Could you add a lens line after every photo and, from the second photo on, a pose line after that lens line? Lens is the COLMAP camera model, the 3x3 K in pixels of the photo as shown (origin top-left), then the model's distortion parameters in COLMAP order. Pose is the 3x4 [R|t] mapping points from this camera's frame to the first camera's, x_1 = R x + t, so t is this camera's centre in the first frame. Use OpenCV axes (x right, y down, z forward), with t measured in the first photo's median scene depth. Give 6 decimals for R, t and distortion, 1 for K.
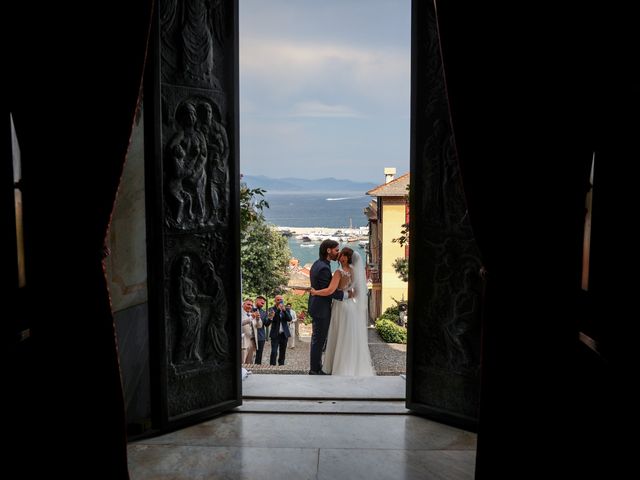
lens RADIAL K [[652.2, 0, 318.8], [0, 652.2, 223.1], [0, 0, 1]] dist [-0.010682, -0.008254]
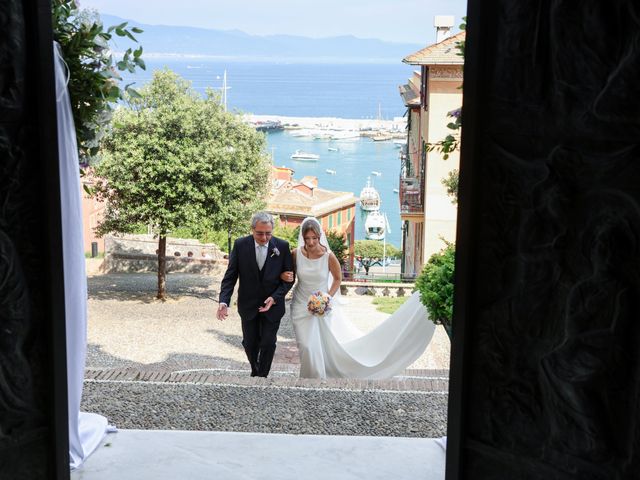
lens RADIAL K [[1076.1, 0, 320.0], [0, 1076.1, 240.0], [0, 0, 1]] dist [0.150348, 0.040723]
pose [[0.999920, 0.012587, -0.001306, 0.050848], [-0.012340, 0.992721, 0.119801, 0.002034], [0.002804, -0.119776, 0.992797, 0.311525]]
